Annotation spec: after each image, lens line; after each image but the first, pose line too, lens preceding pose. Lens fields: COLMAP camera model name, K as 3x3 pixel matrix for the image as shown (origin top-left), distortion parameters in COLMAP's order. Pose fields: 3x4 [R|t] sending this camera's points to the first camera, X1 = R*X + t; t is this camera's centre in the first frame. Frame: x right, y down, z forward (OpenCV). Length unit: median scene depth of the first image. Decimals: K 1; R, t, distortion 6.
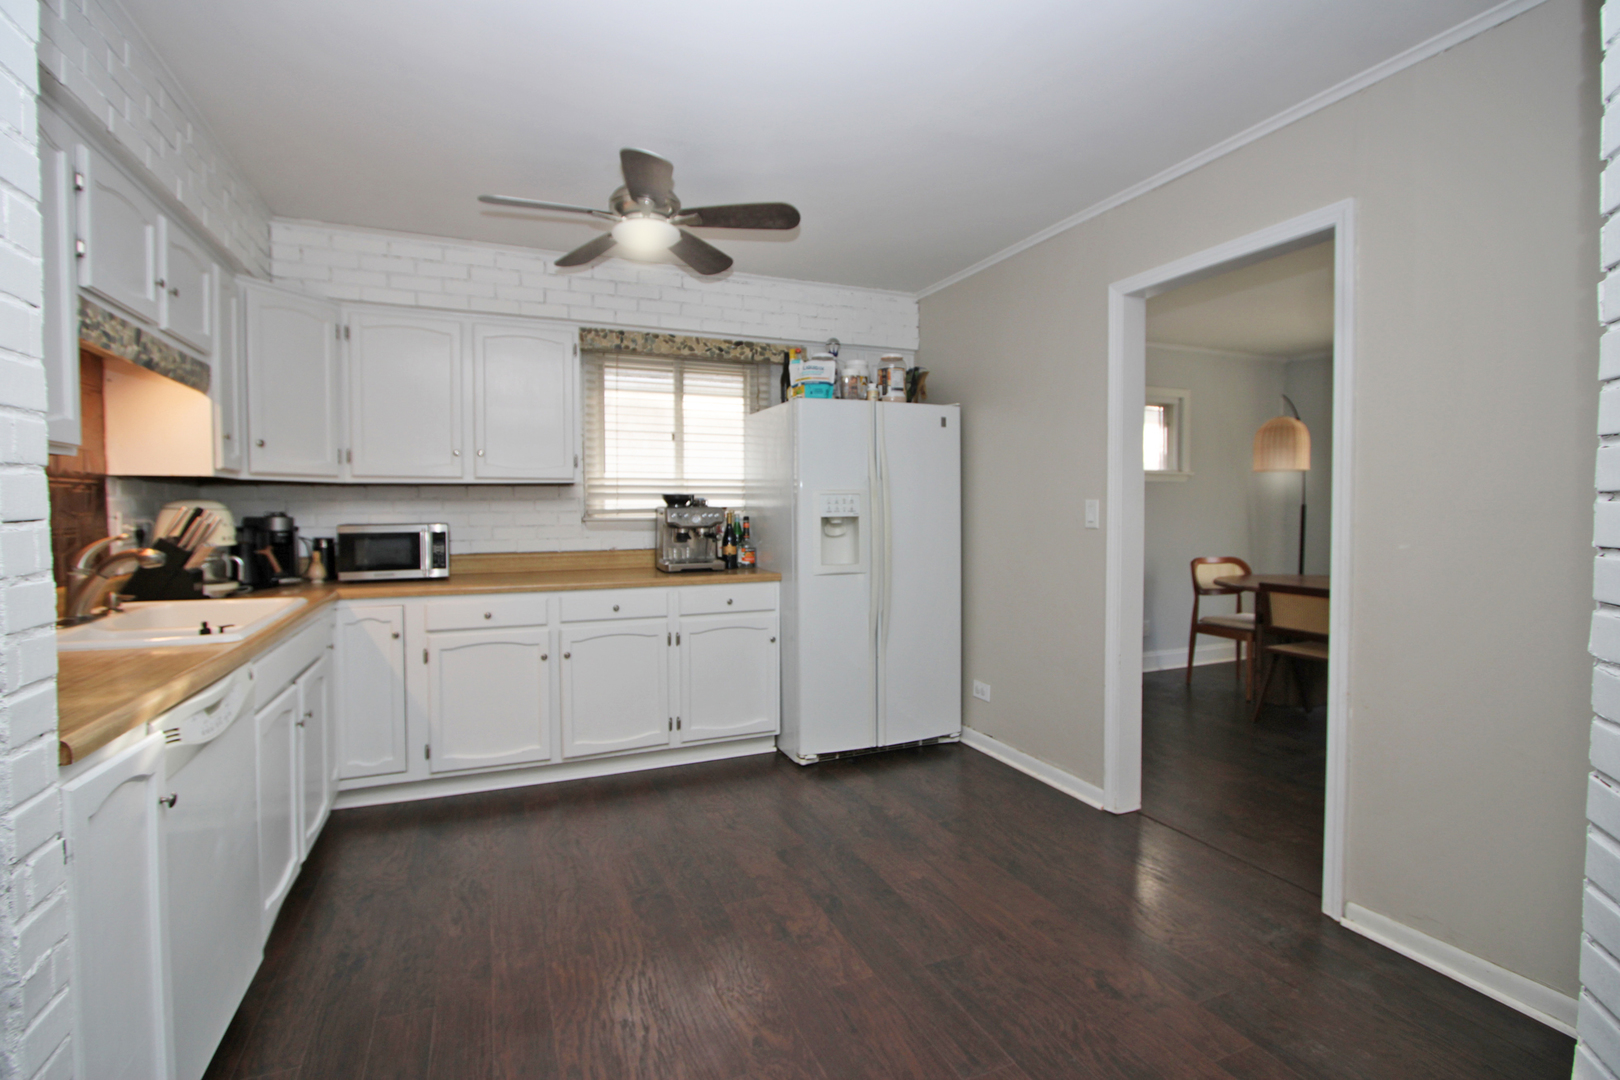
lens RADIAL K [[751.5, 0, 809.1], [0, 751.5, 528.4], [0, 0, 1]] dist [-0.013347, 0.000637]
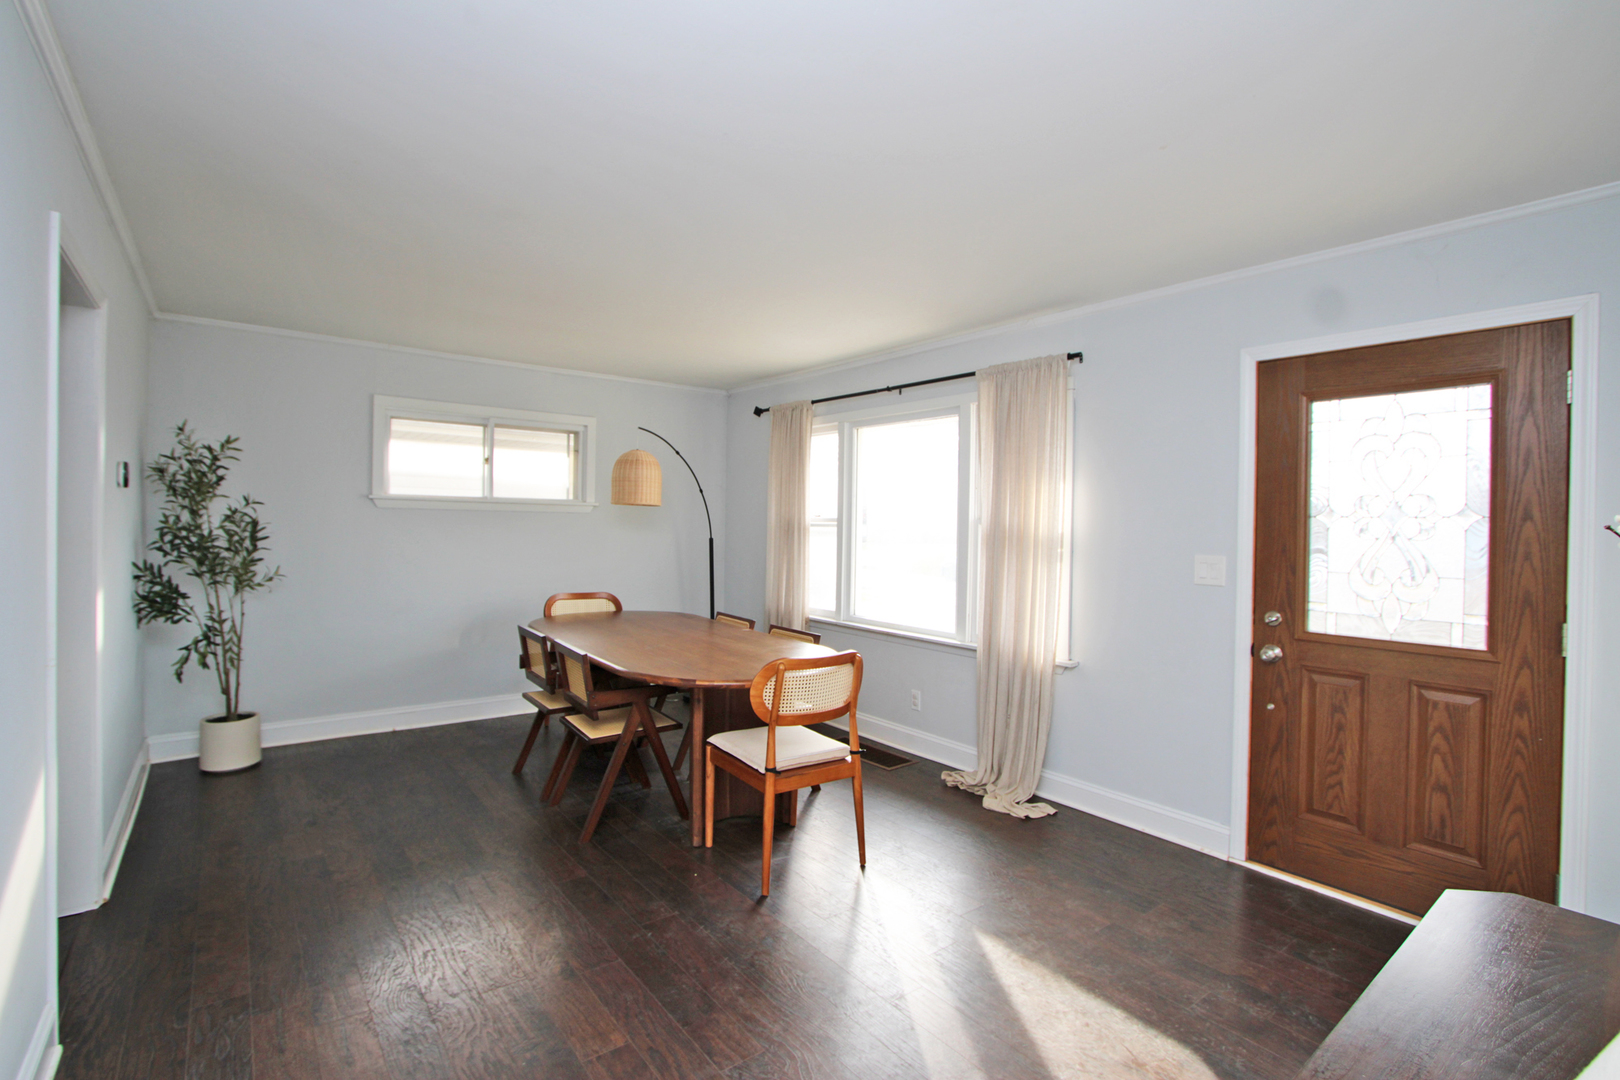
lens RADIAL K [[739.3, 0, 811.5], [0, 739.3, 526.4], [0, 0, 1]] dist [-0.019976, 0.000284]
pose [[0.967277, 0.020105, 0.252924, 0.834005], [-0.014880, 0.999635, -0.022555, -0.040986], [-0.253285, 0.018054, 0.967223, 0.009152]]
